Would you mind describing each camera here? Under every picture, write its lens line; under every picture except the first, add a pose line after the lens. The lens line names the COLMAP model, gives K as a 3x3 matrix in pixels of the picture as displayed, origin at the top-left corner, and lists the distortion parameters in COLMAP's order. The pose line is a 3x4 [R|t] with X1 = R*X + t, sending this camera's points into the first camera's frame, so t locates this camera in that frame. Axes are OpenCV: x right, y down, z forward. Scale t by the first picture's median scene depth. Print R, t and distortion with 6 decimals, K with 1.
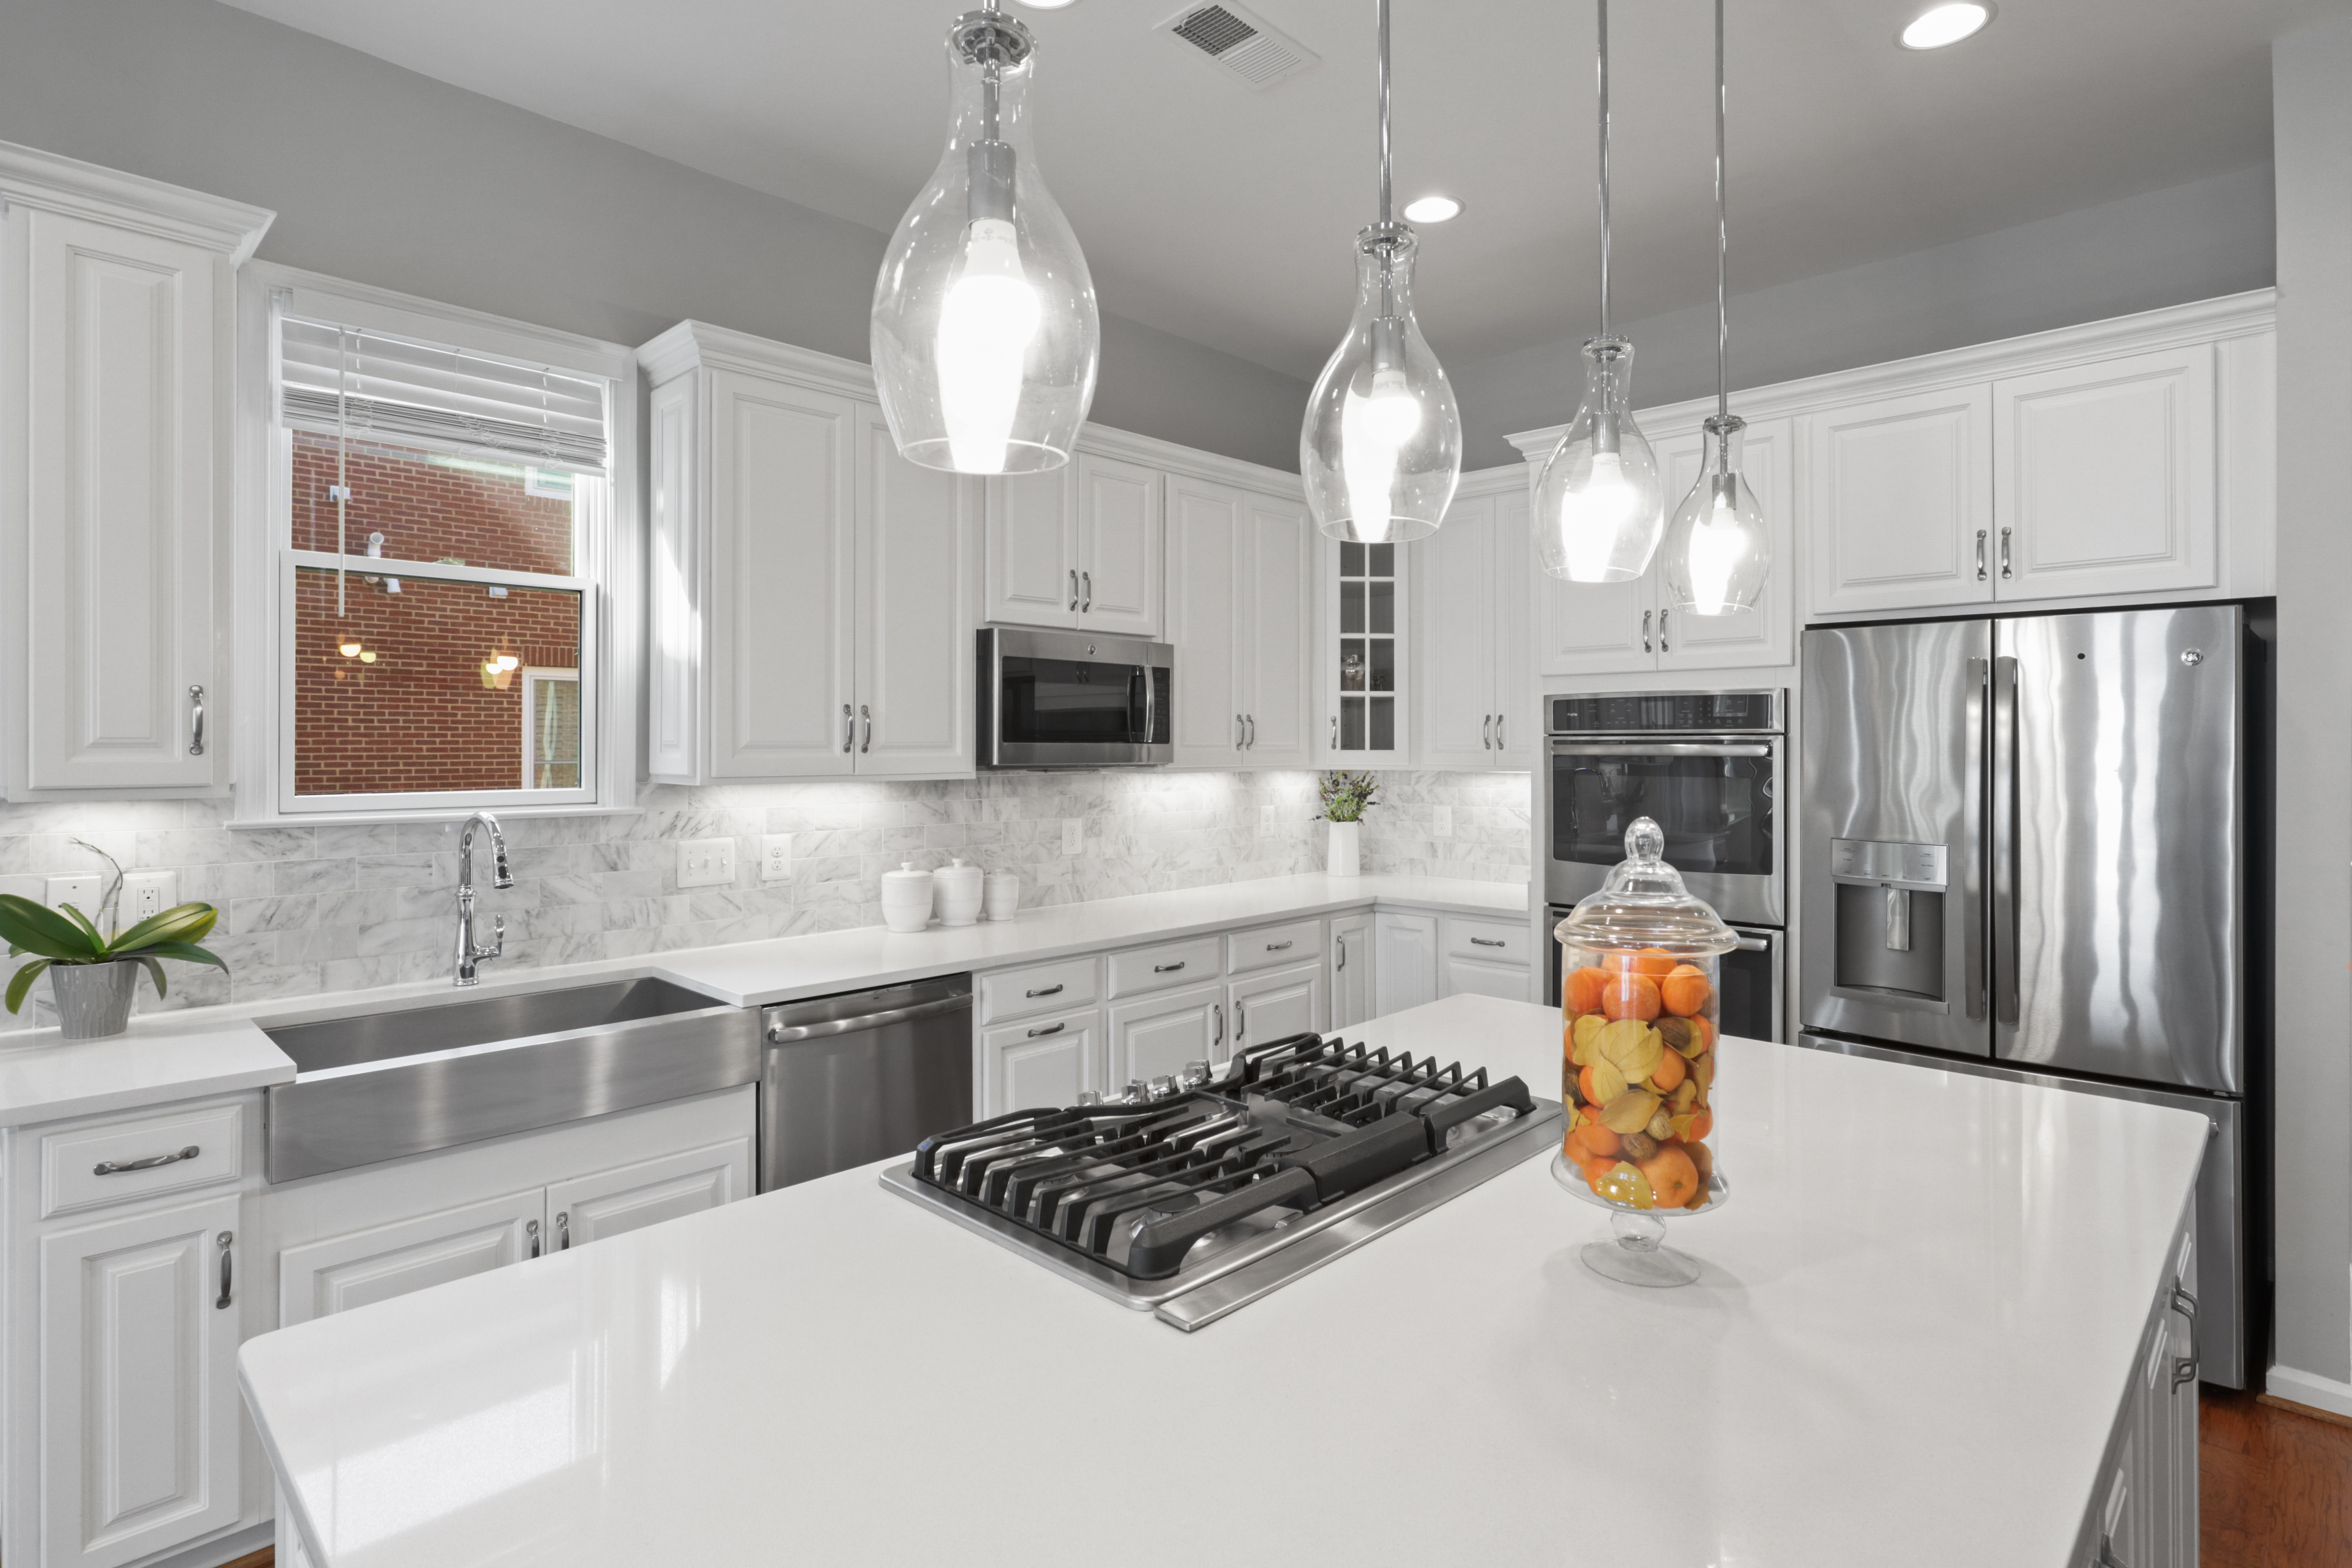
lens RADIAL K [[1173.1, 0, 1180.8], [0, 1173.1, 742.7], [0, 0, 1]] dist [-0.006148, 0.002192]
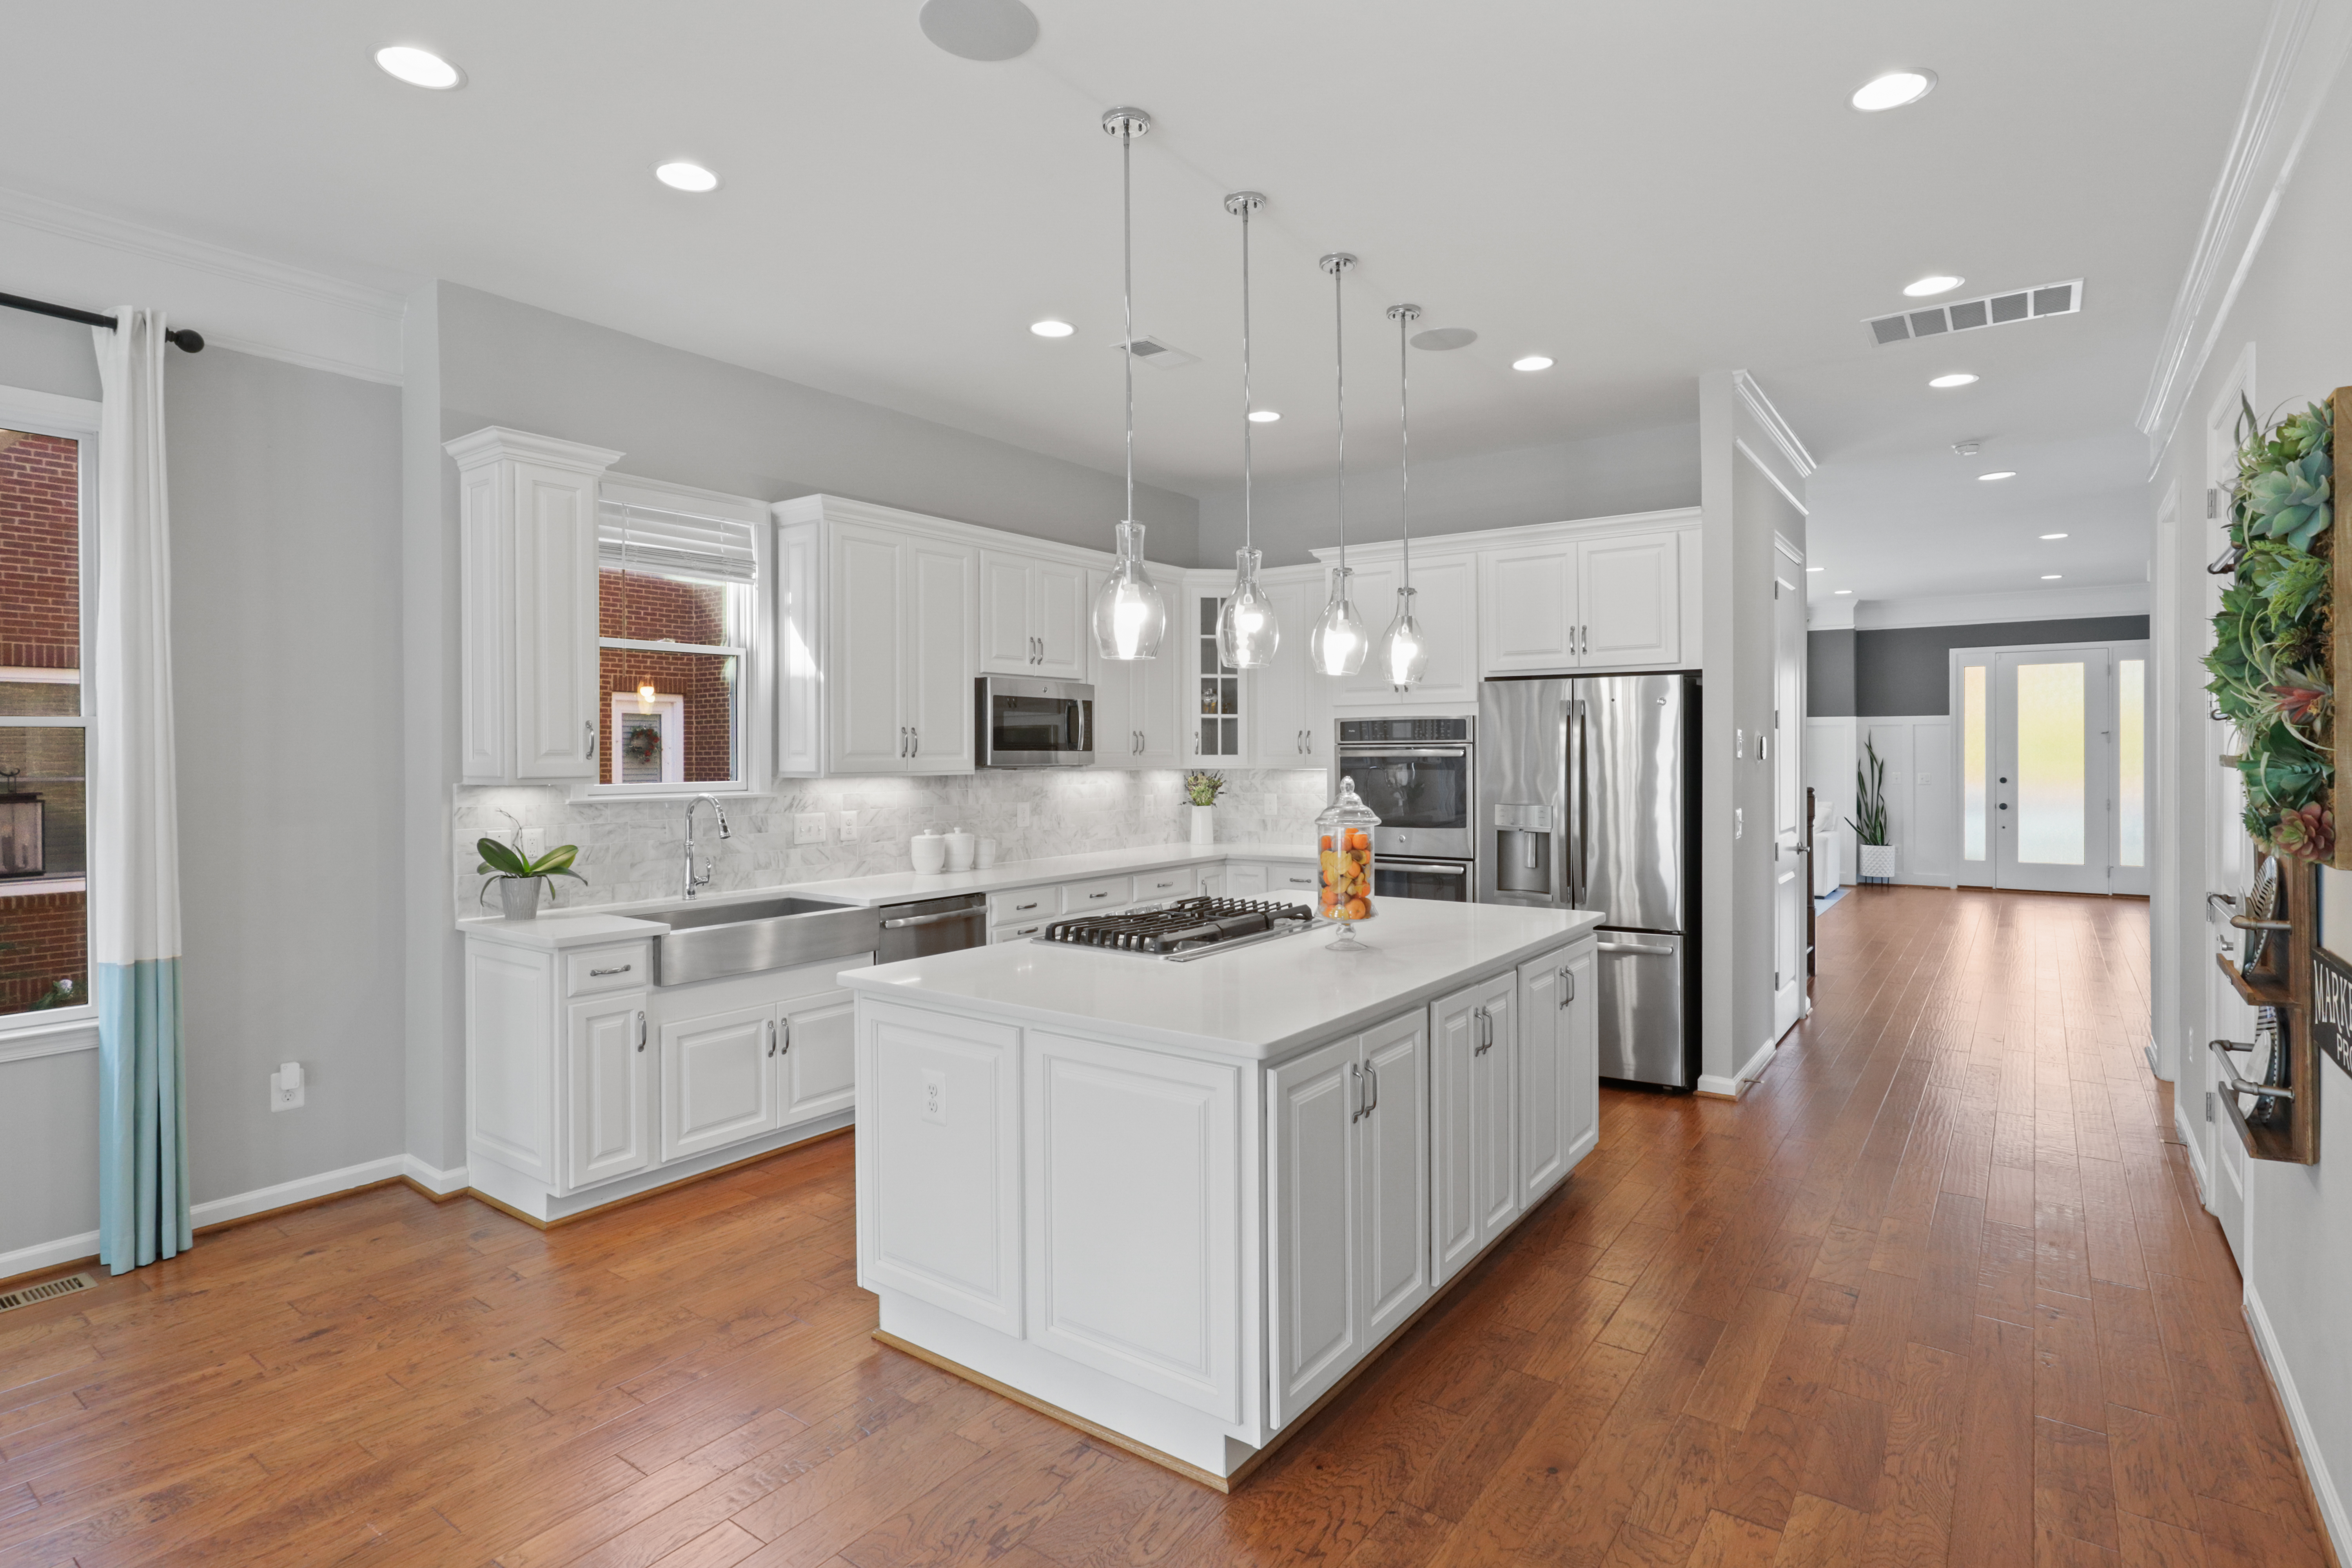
lens RADIAL K [[1173.1, 0, 1177.2], [0, 1173.1, 760.7], [0, 0, 1]] dist [-0.006148, 0.002192]
pose [[0.990009, -0.006645, 0.140849, -0.151428], [0.005513, 0.999949, 0.008422, 0.001812], [-0.140897, -0.007561, 0.989995, -0.666901]]
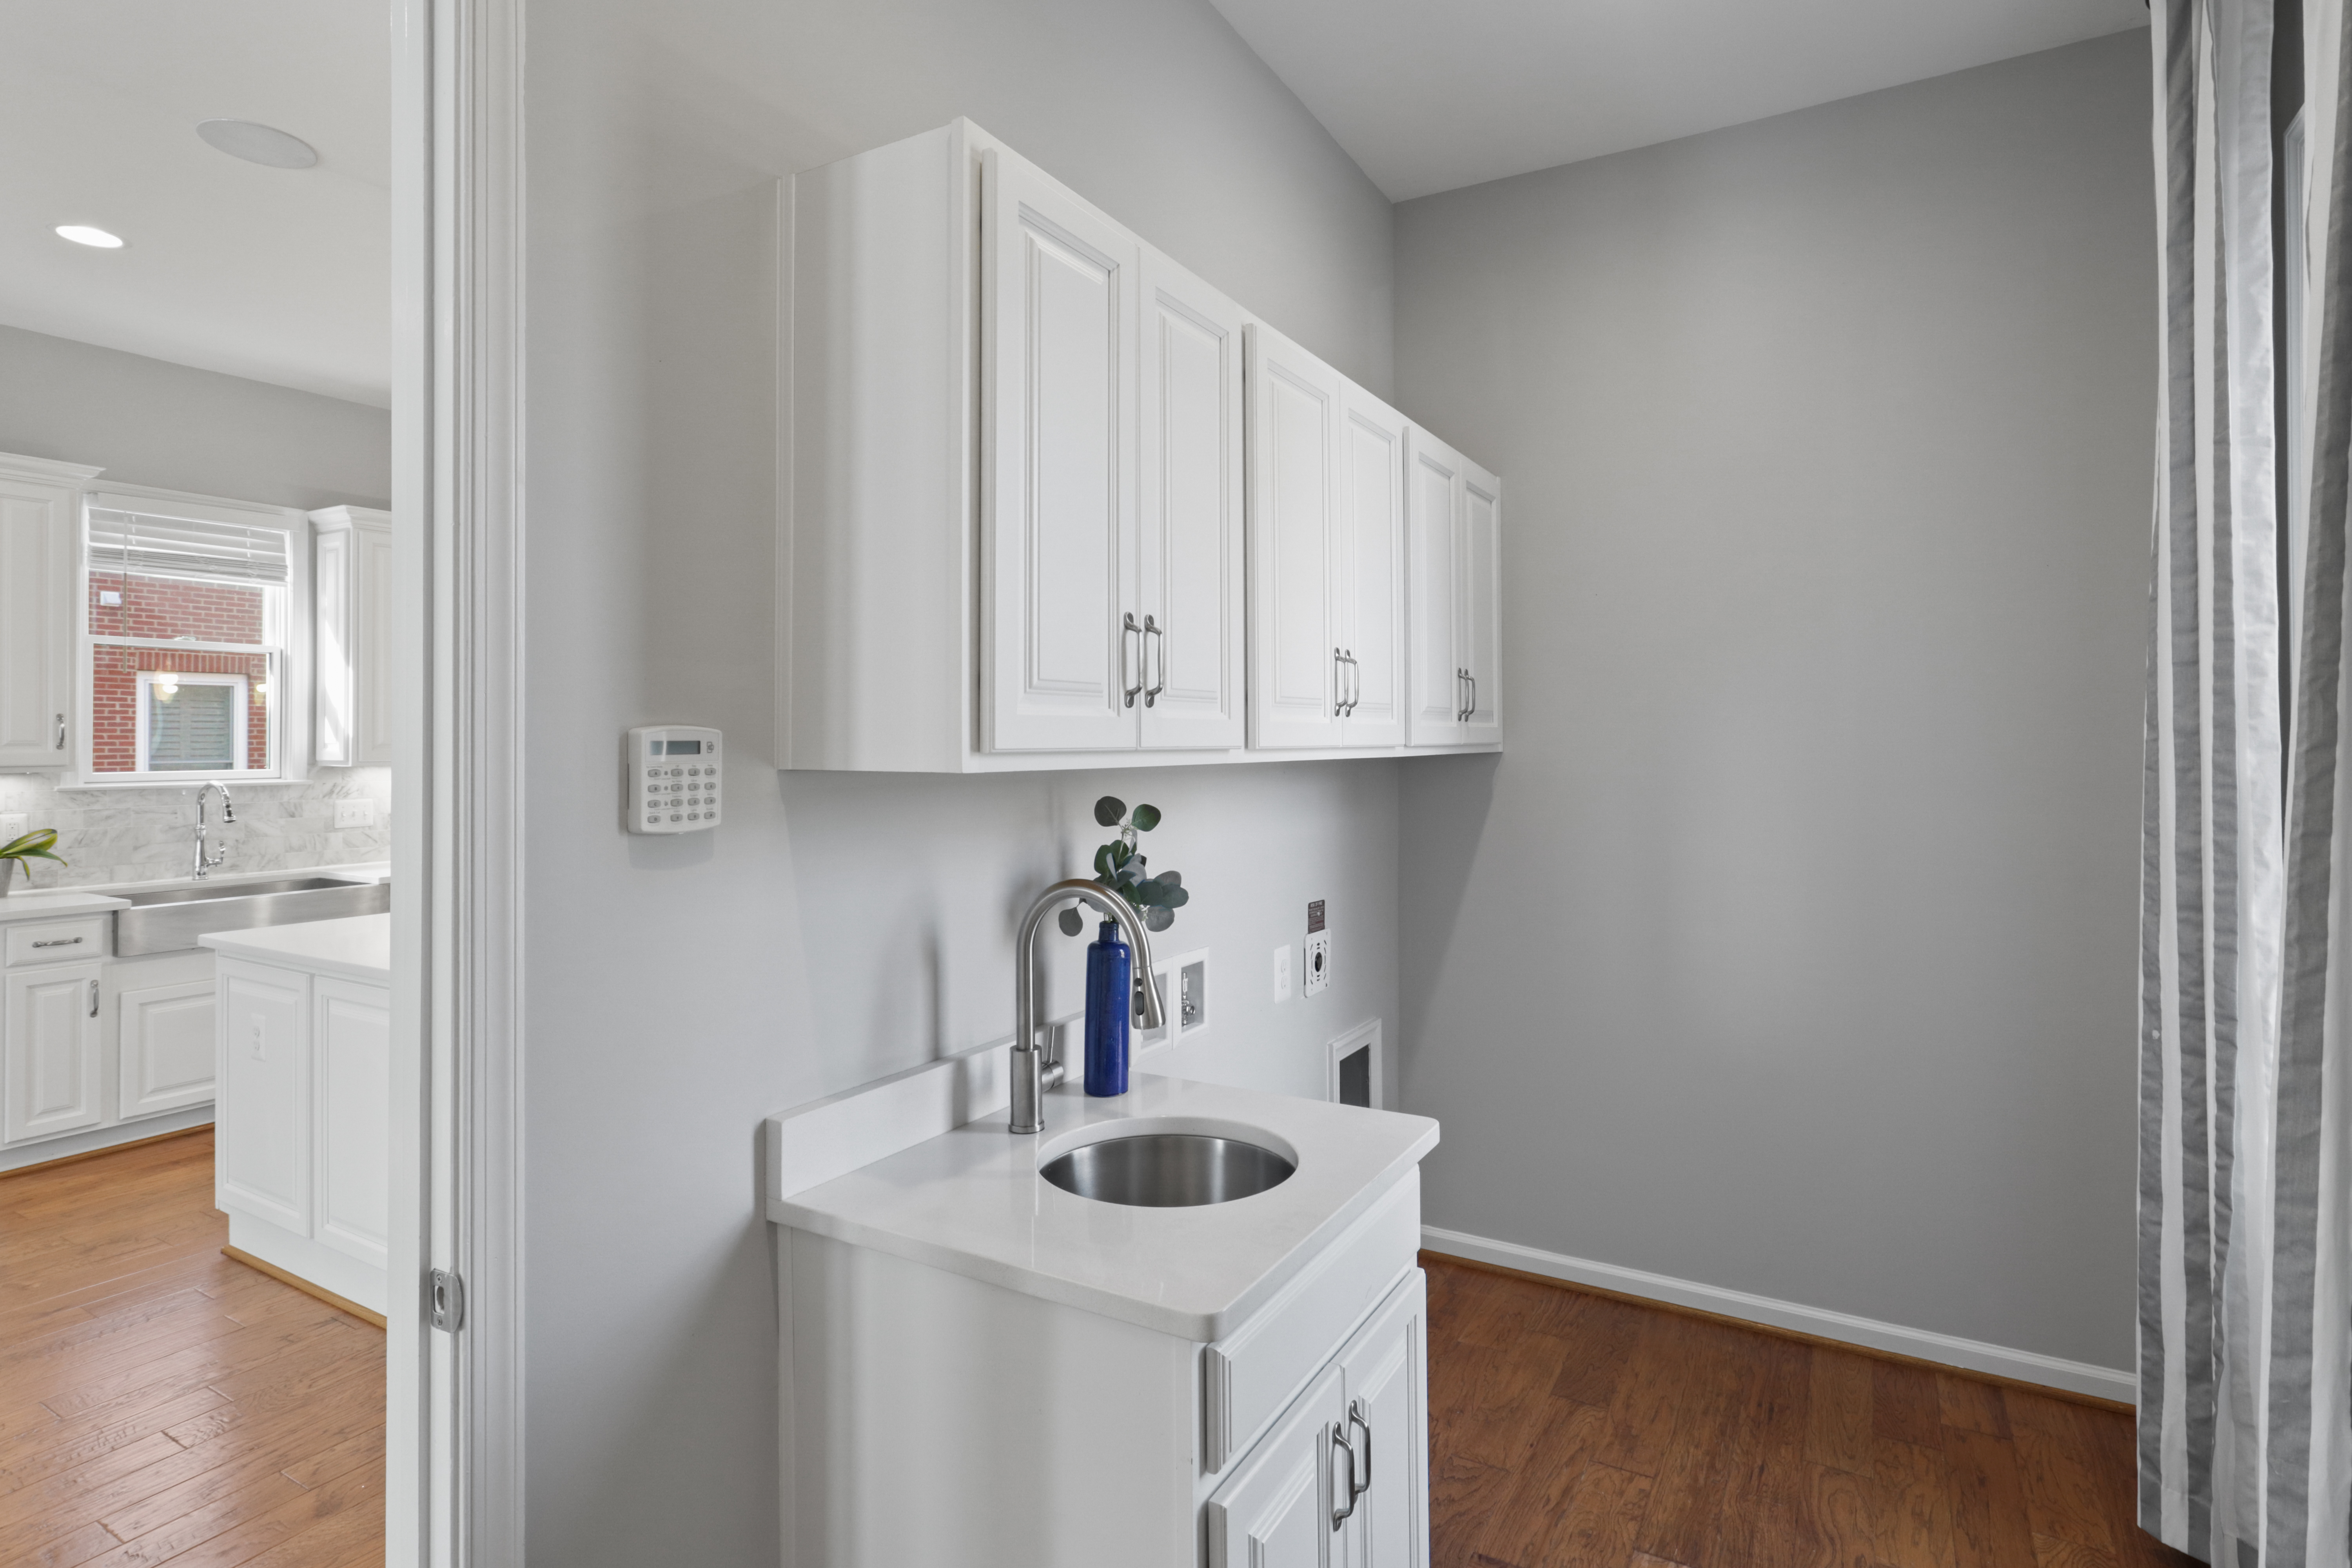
lens RADIAL K [[1173.1, 0, 1186.1], [0, 1173.1, 729.2], [0, 0, 1]] dist [-0.006148, 0.002192]
pose [[0.968081, -0.002521, 0.250625, 0.355721], [0.004904, 0.999949, -0.008883, 0.002583], [-0.250590, 0.009828, 0.968043, -0.995742]]
